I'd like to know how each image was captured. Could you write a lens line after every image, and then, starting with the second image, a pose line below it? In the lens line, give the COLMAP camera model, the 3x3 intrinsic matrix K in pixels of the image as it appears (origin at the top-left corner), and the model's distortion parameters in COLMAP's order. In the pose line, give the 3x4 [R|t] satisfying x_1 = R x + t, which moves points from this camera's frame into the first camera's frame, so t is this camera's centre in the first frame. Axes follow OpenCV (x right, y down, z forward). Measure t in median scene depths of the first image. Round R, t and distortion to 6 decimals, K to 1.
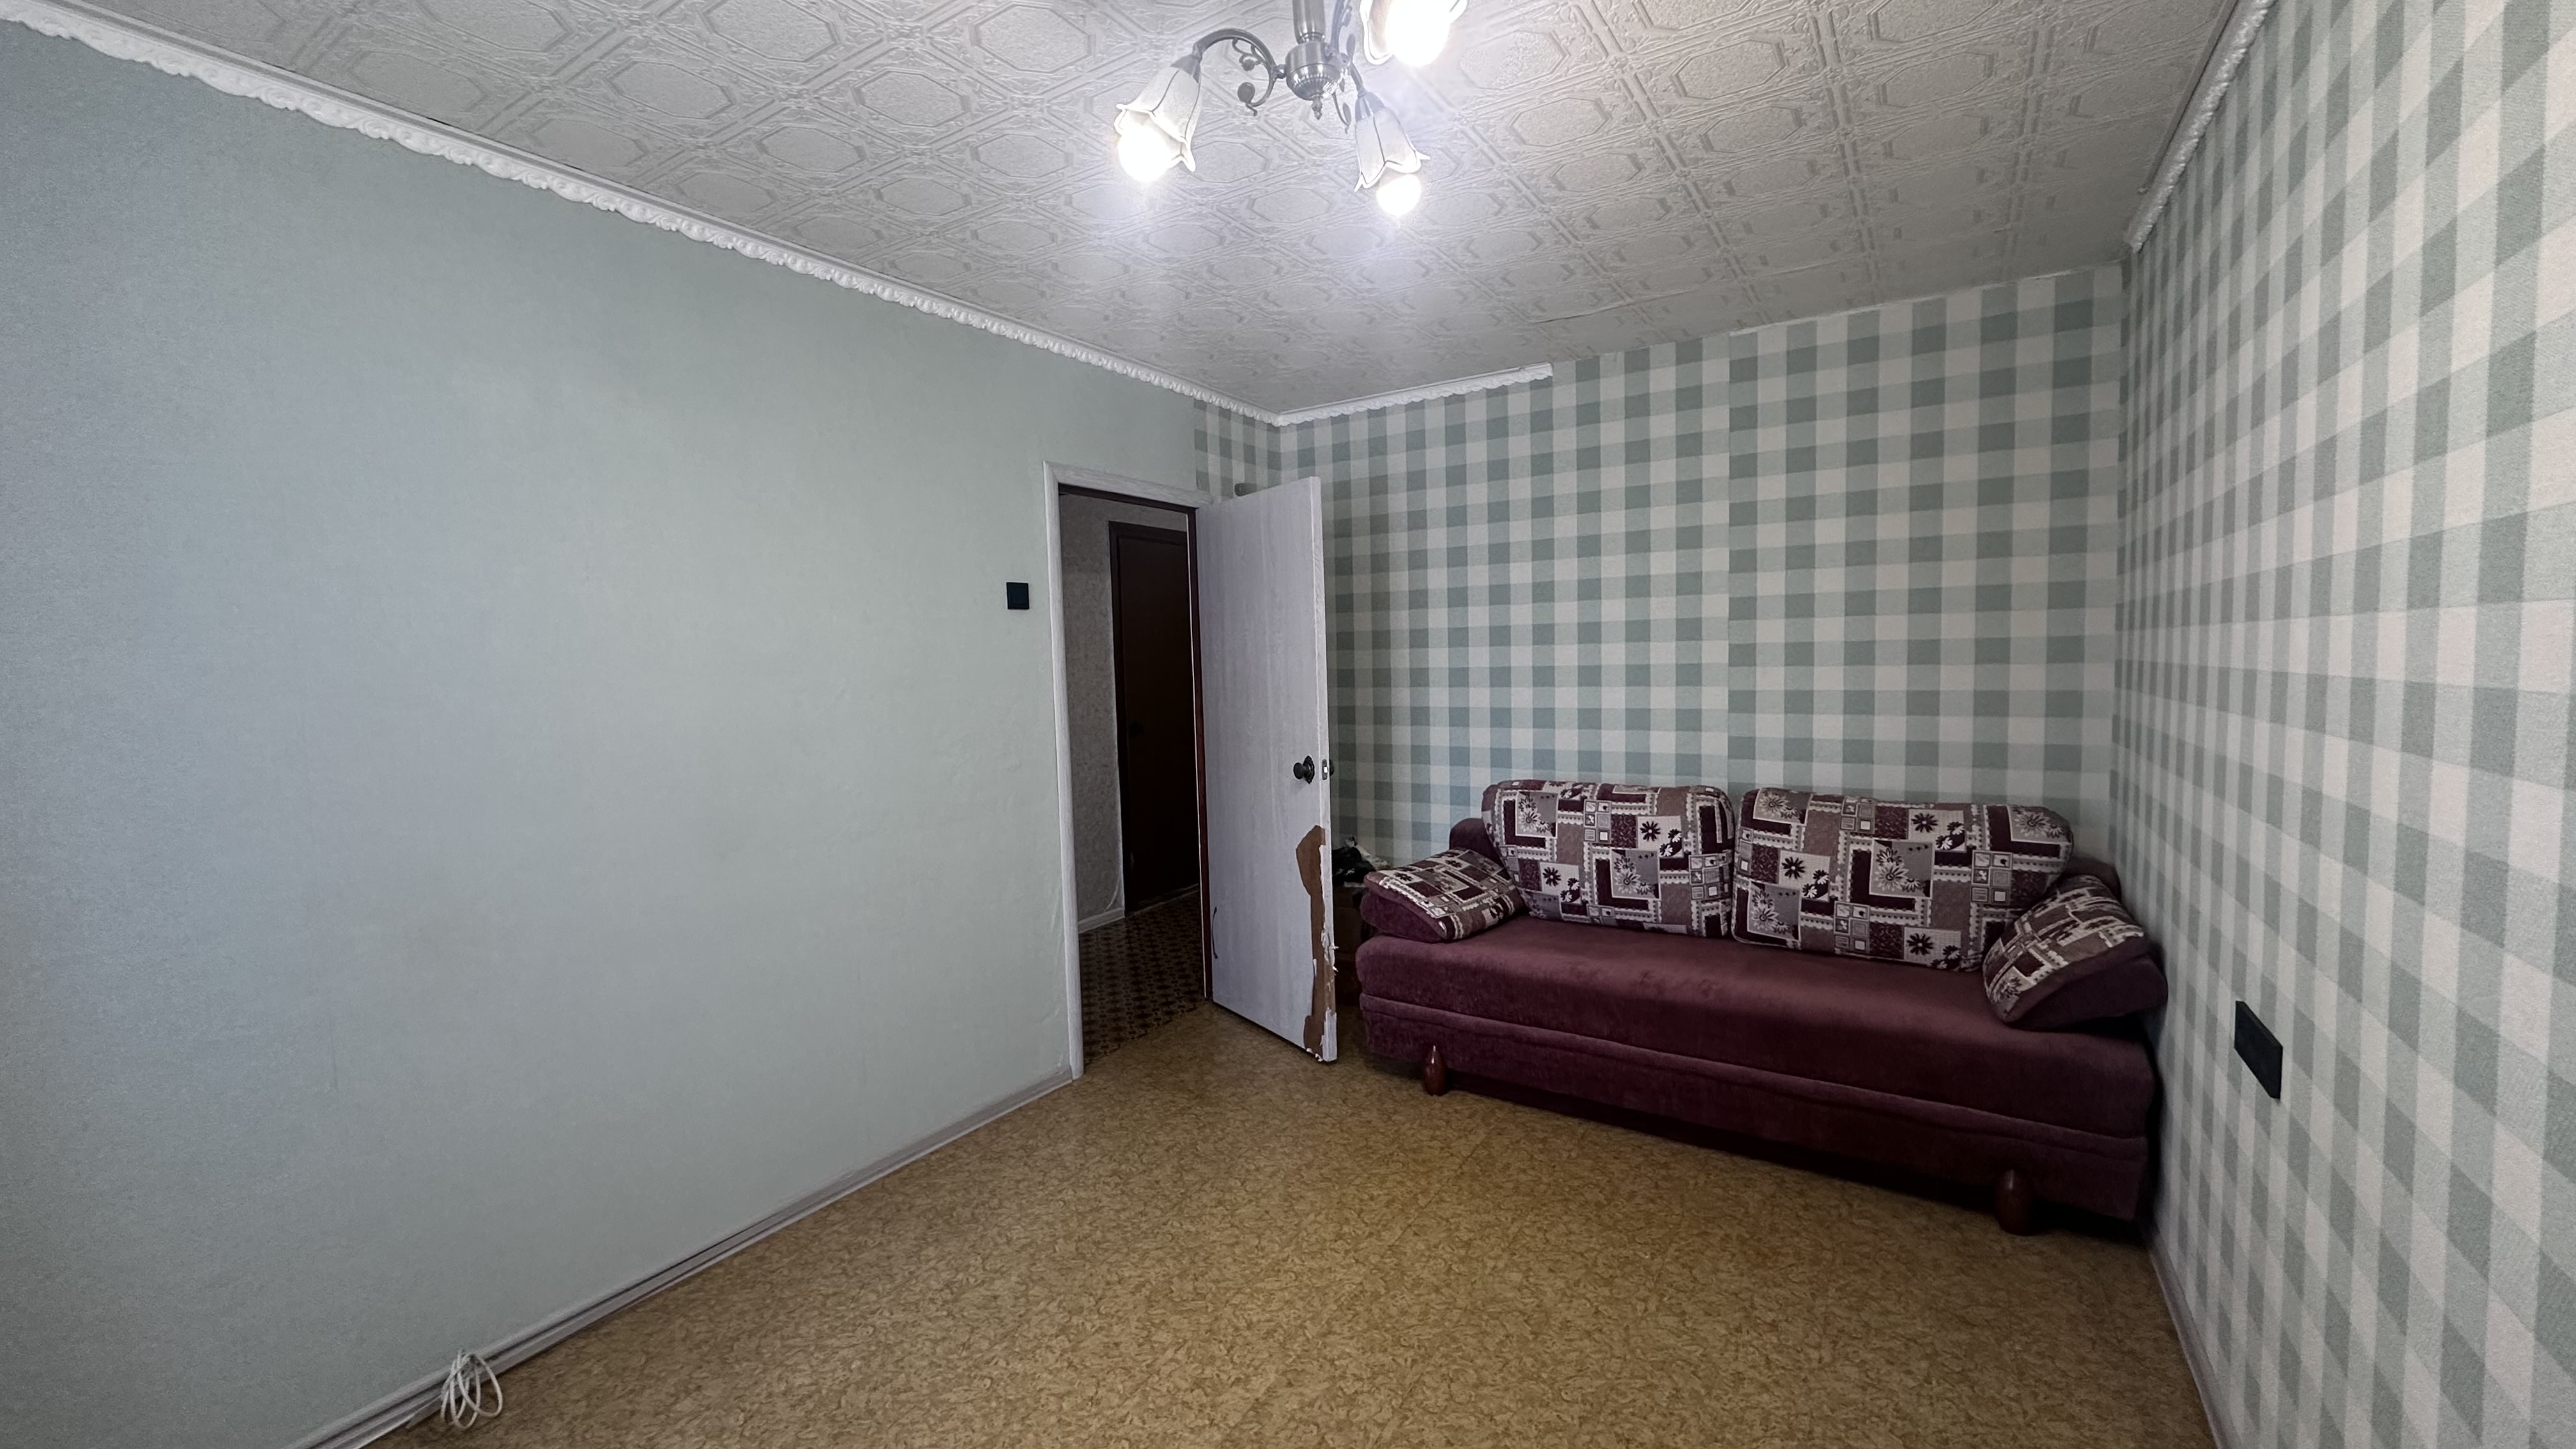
lens RADIAL K [[1024.2, 0, 1287.8], [0, 1024.2, 716.6], [0, 0, 1]] dist [-0.004088, 0.000919]
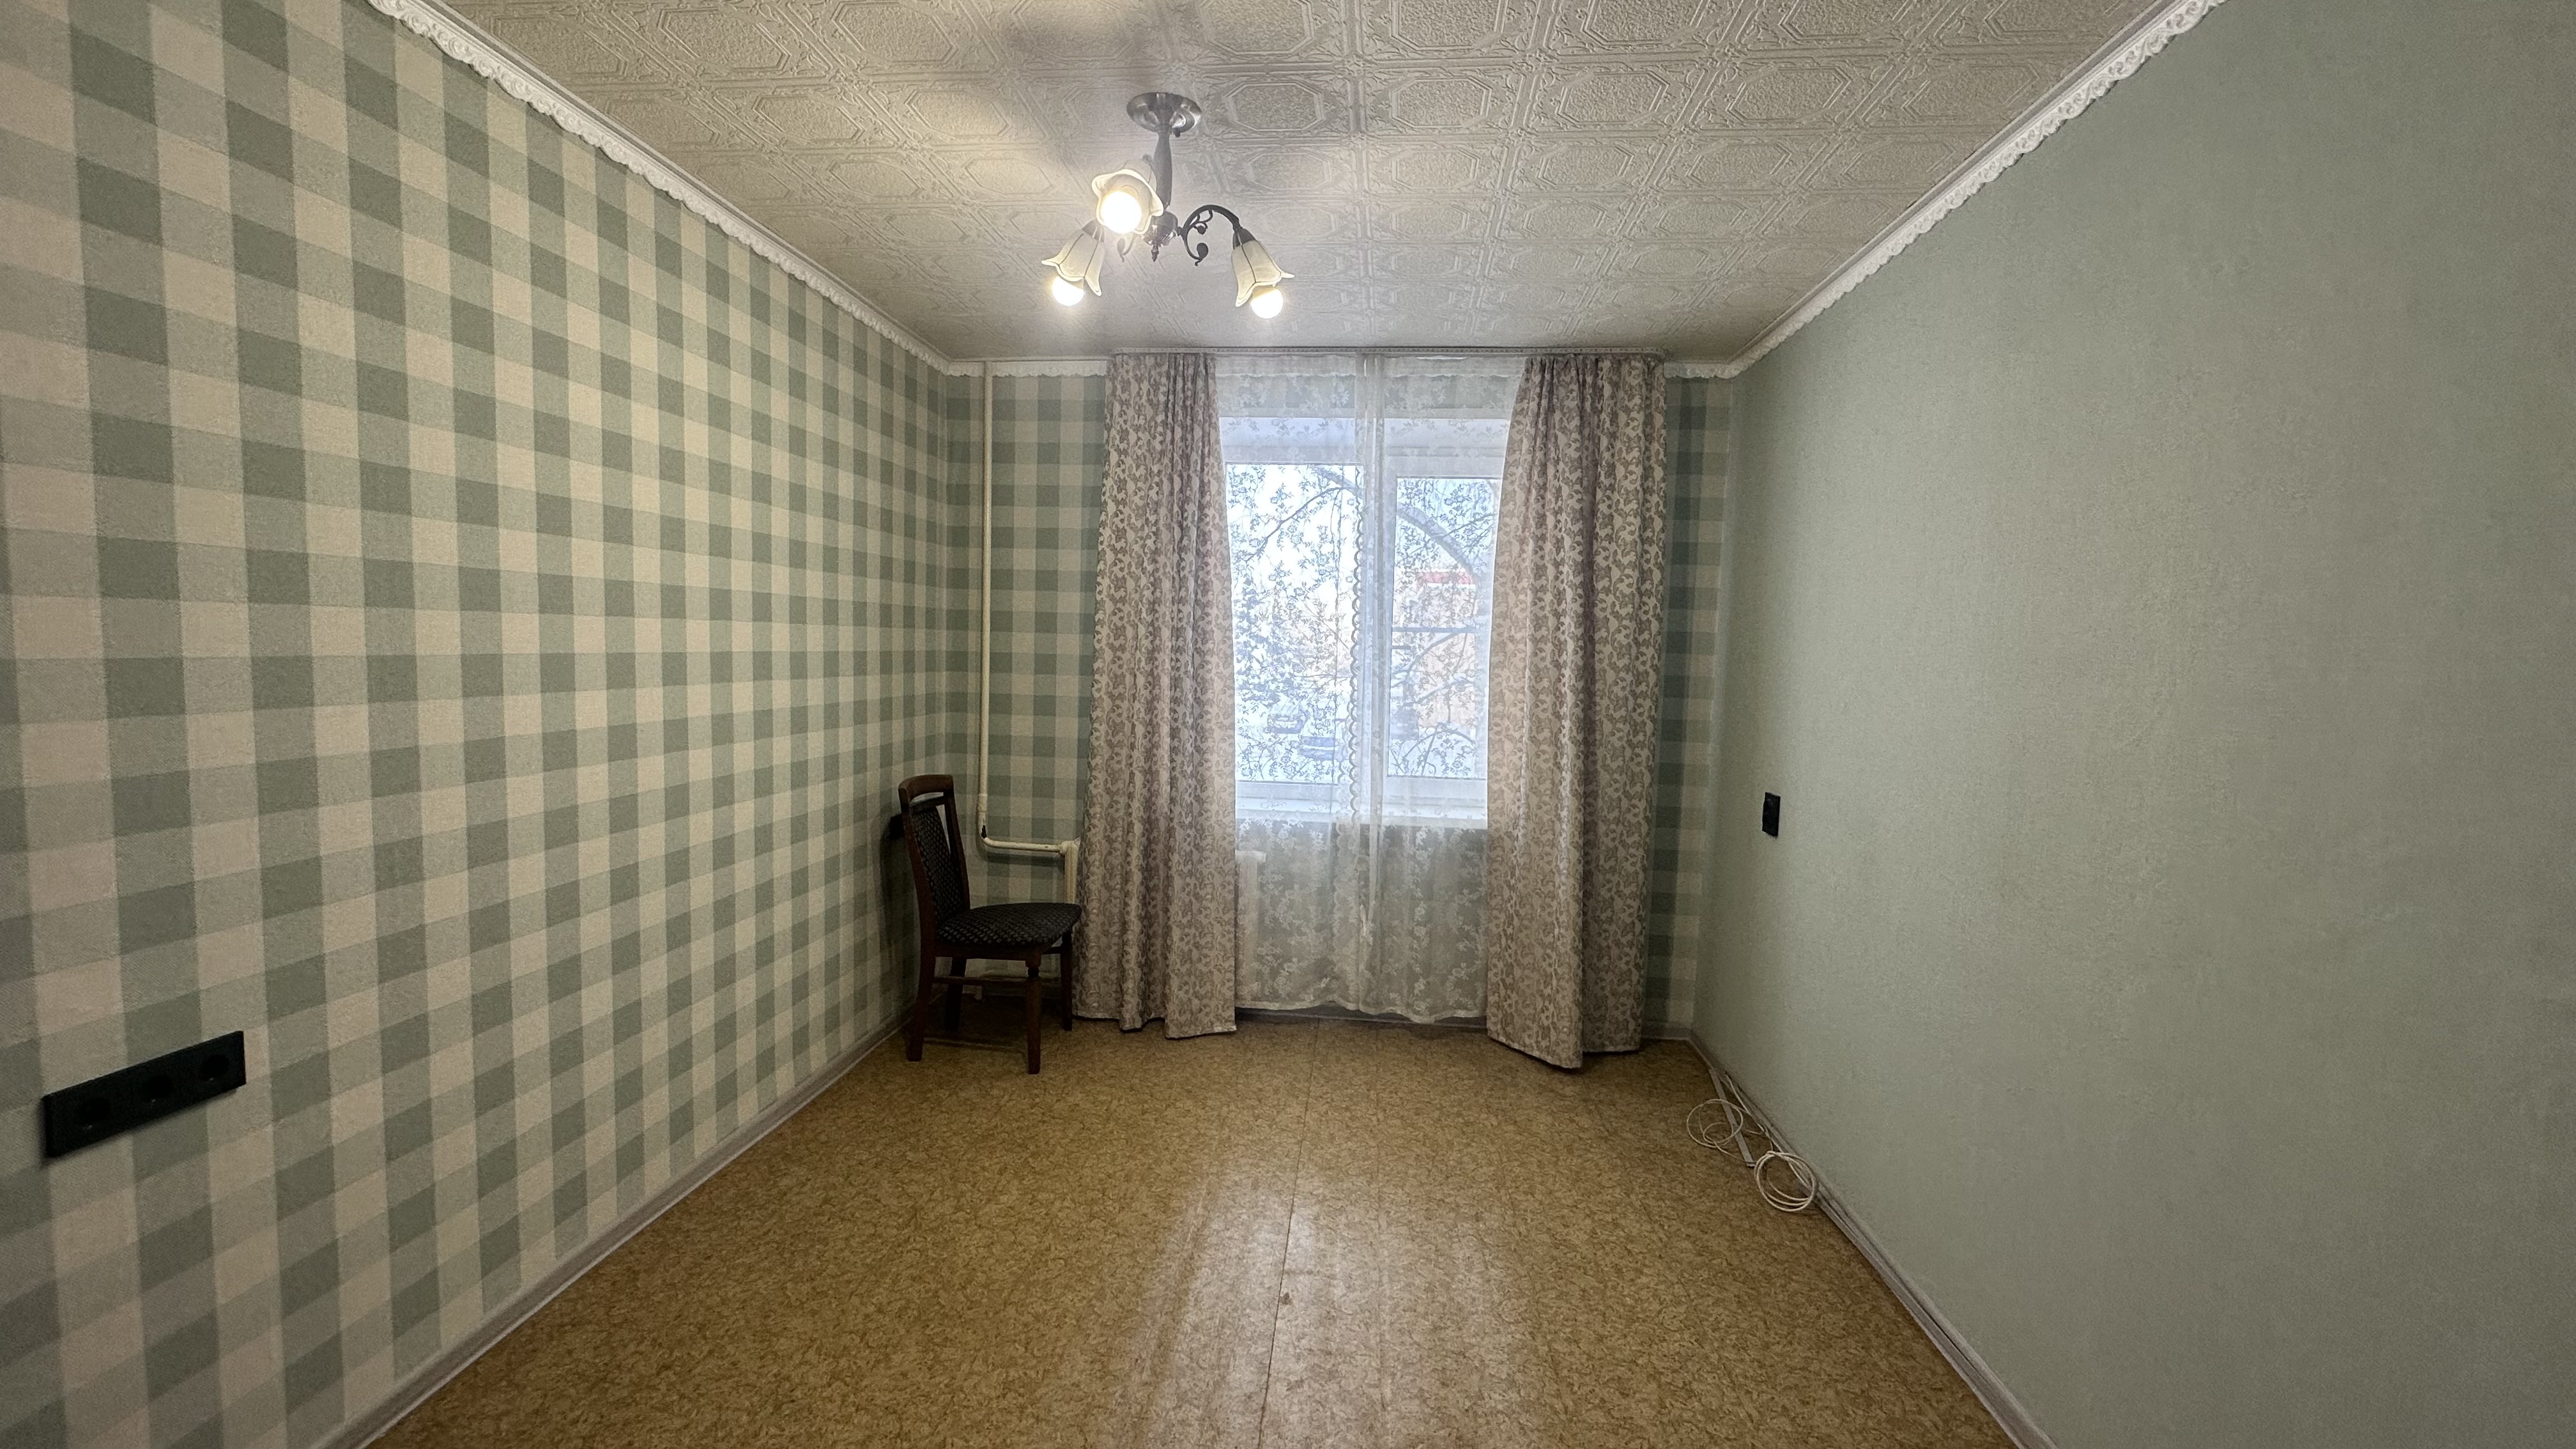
lens RADIAL K [[1024.2, 0, 1288.3], [0, 1024.2, 721.8], [0, 0, 1]] dist [-0.004088, 0.000919]
pose [[-0.890741, 0.032942, -0.453316, 0.243360], [-0.033141, 0.990008, 0.137064, -0.072085], [0.453301, 0.137112, -0.880749, 1.121419]]
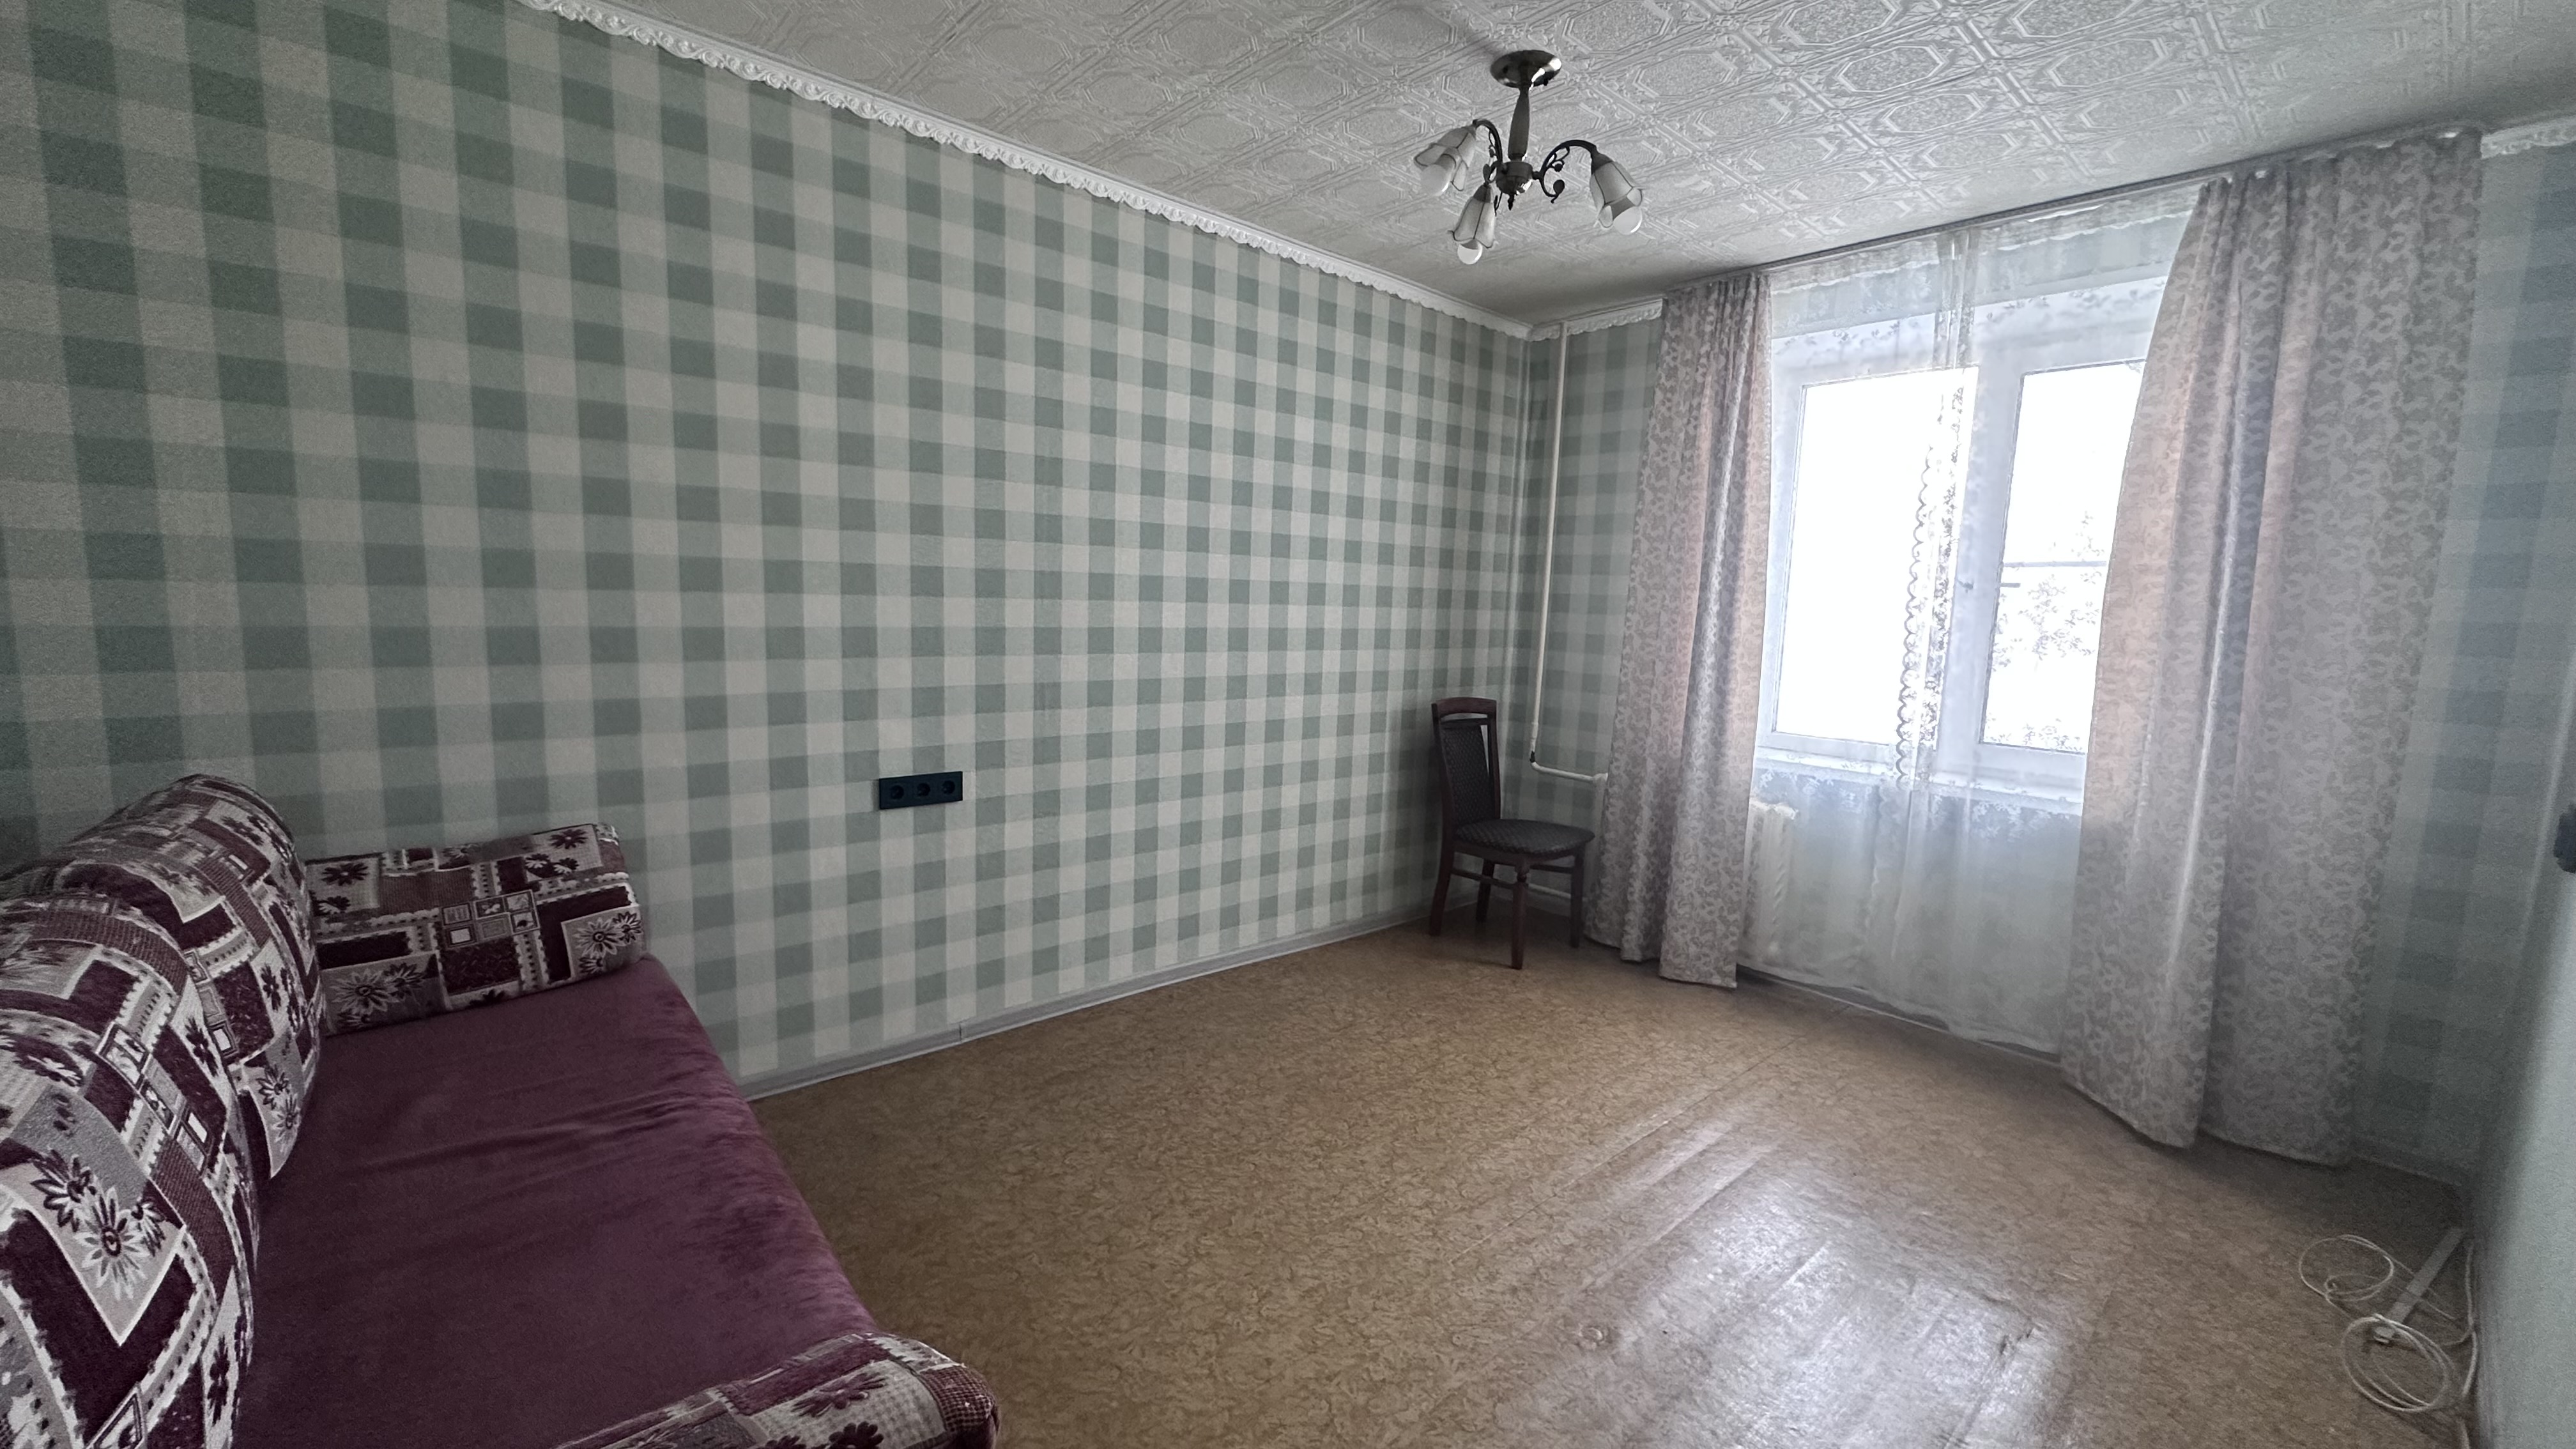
lens RADIAL K [[1024.2, 0, 1289.8], [0, 1024.2, 722.2], [0, 0, 1]] dist [-0.004088, 0.000919]
pose [[-0.961038, -0.044068, 0.272882, -0.048977], [0.003950, 0.984920, 0.172966, -0.040310], [-0.276389, 0.167305, -0.946371, 1.253609]]
